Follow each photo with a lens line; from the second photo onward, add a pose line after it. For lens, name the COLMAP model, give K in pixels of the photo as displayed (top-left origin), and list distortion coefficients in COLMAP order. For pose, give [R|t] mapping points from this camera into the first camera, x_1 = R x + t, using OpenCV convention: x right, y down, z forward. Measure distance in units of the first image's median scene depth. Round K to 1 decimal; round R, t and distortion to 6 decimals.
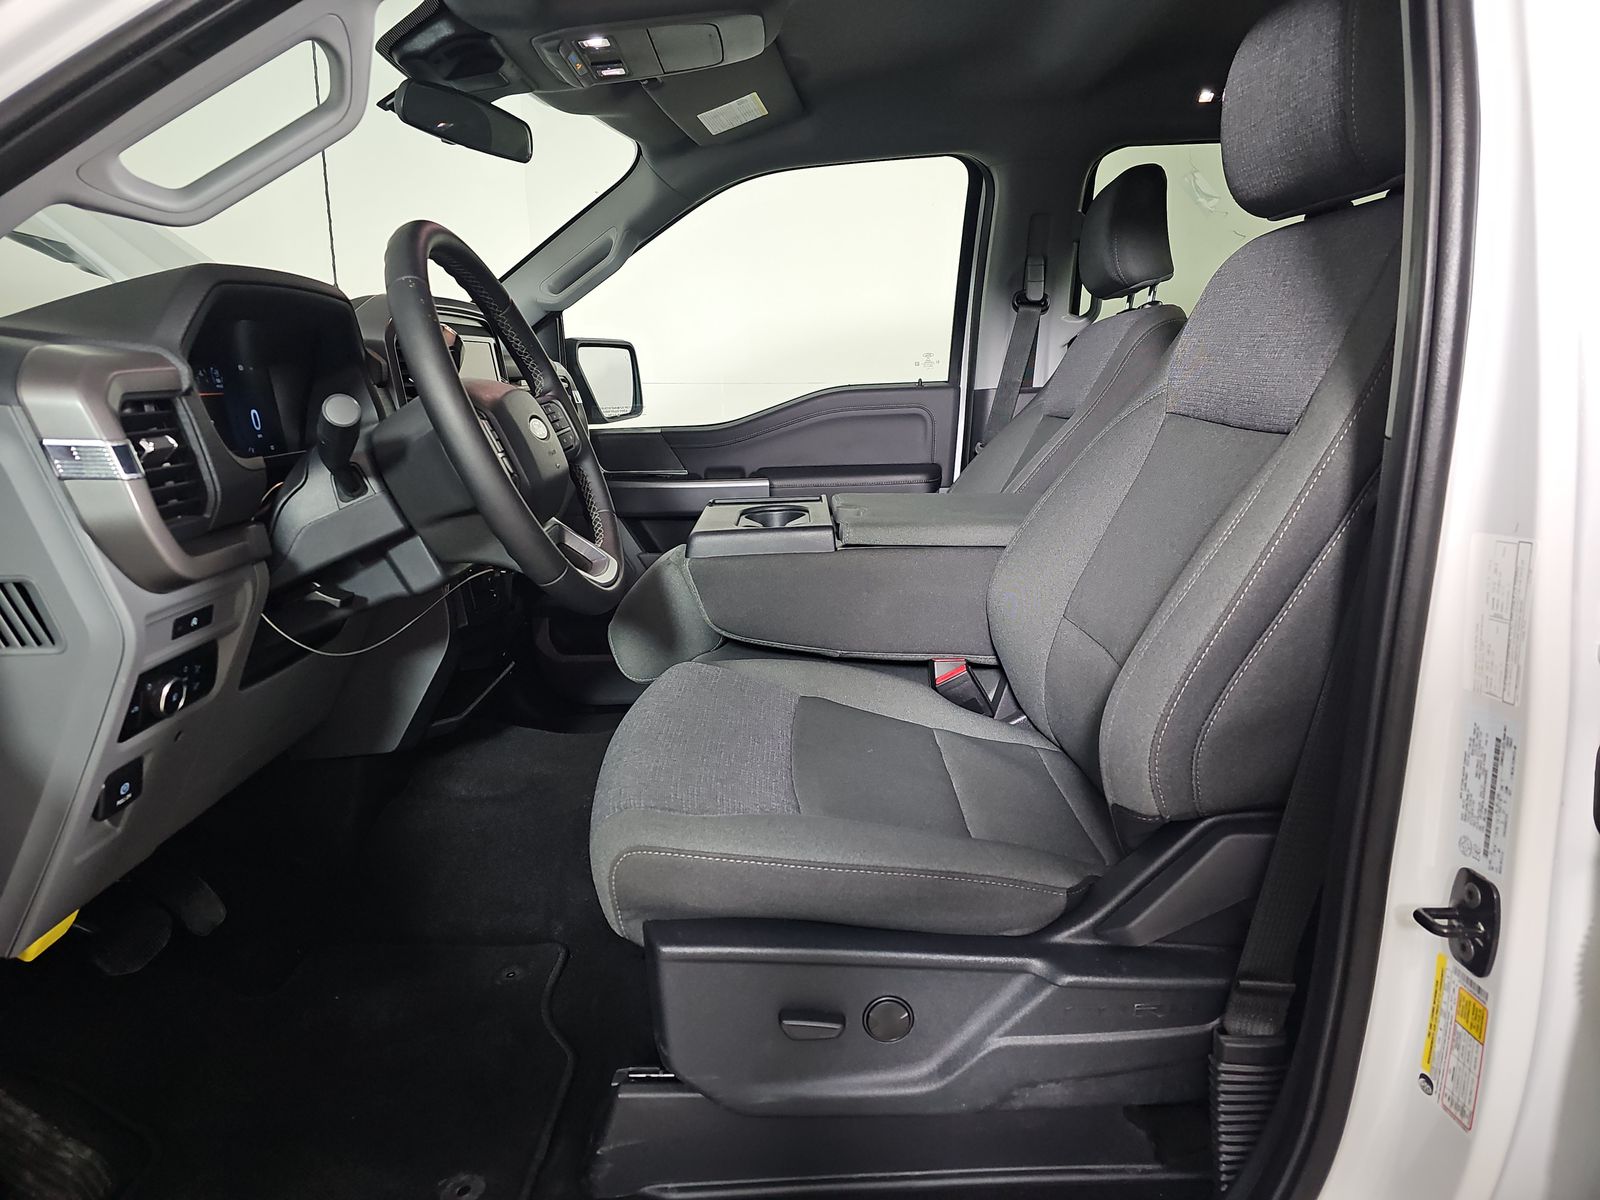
lens RADIAL K [[1043.4, 0, 800.0], [0, 1043.4, 600.0], [0, 0, 1]] dist [0.063520, -0.075713]
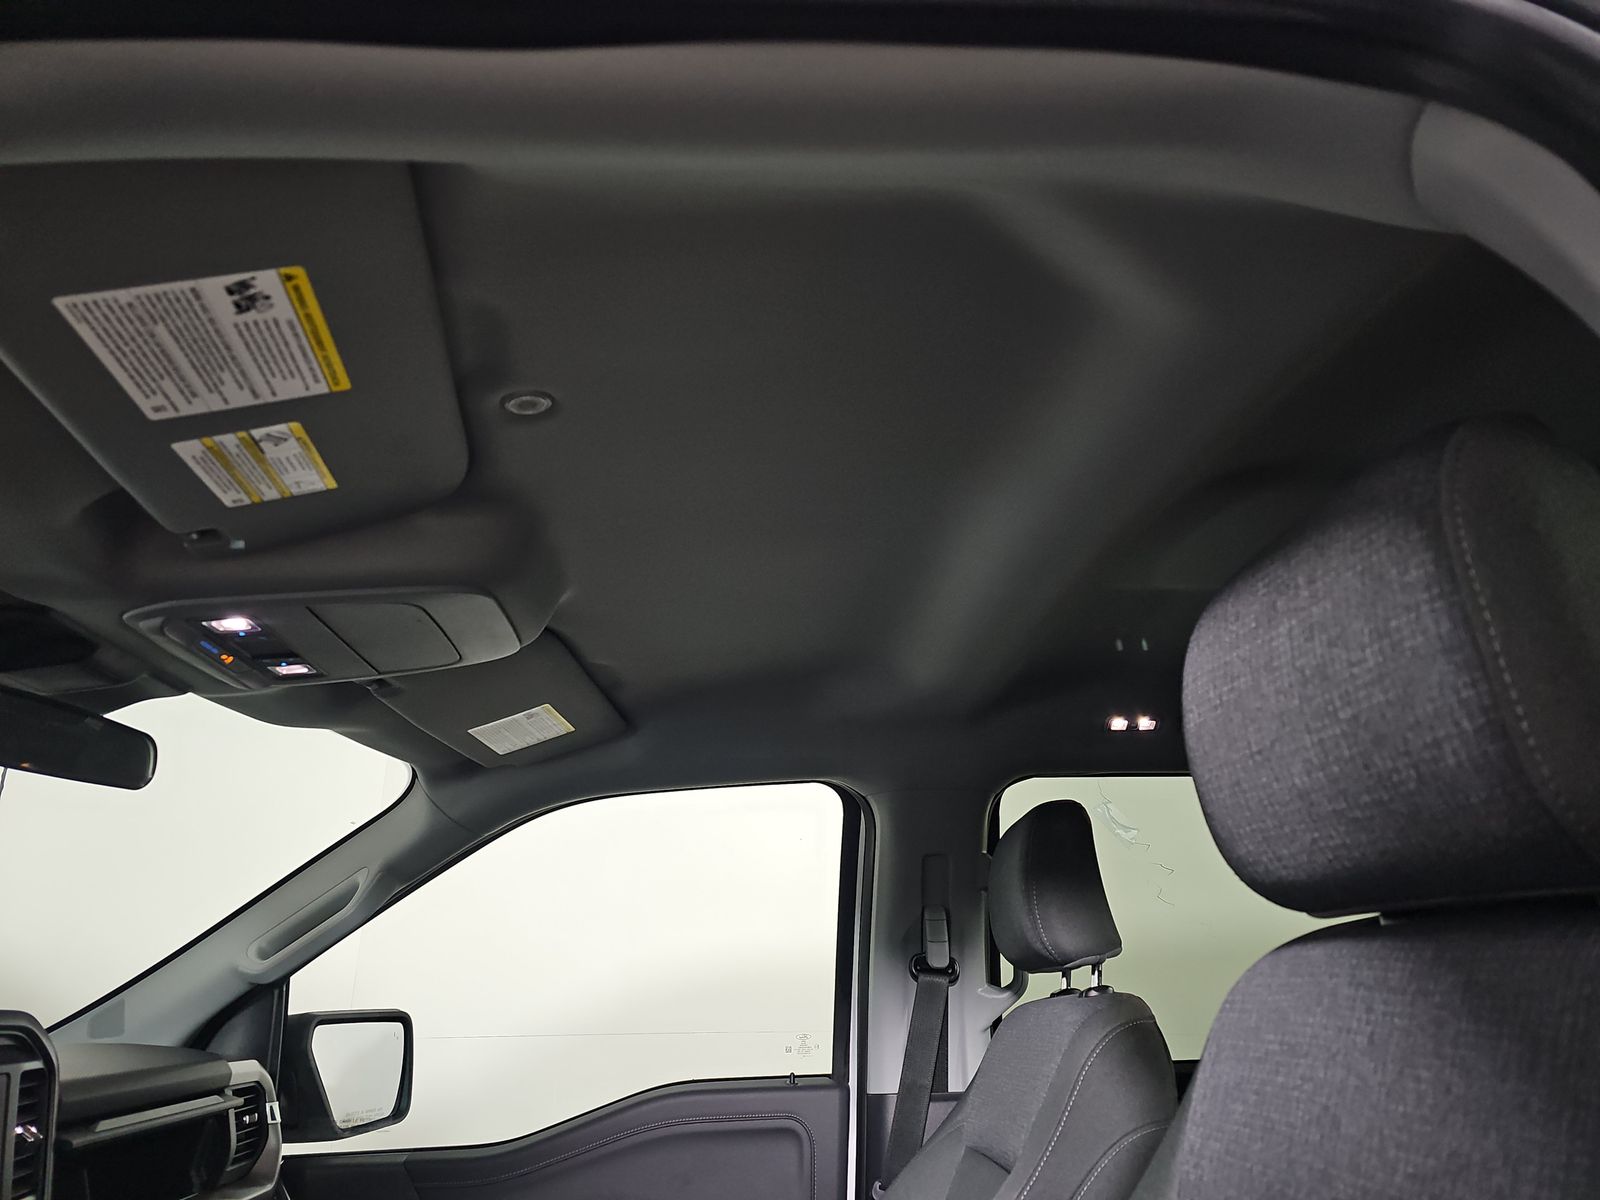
lens RADIAL K [[1043.4, 0, 800.0], [0, 1043.4, 600.0], [0, 0, 1]] dist [0.063520, -0.075713]
pose [[0.997983, 0.024786, 0.058436, 0.086235], [0.010461, 0.843803, -0.536552, -0.121206], [-0.062607, 0.536081, 0.841842, 0.276274]]
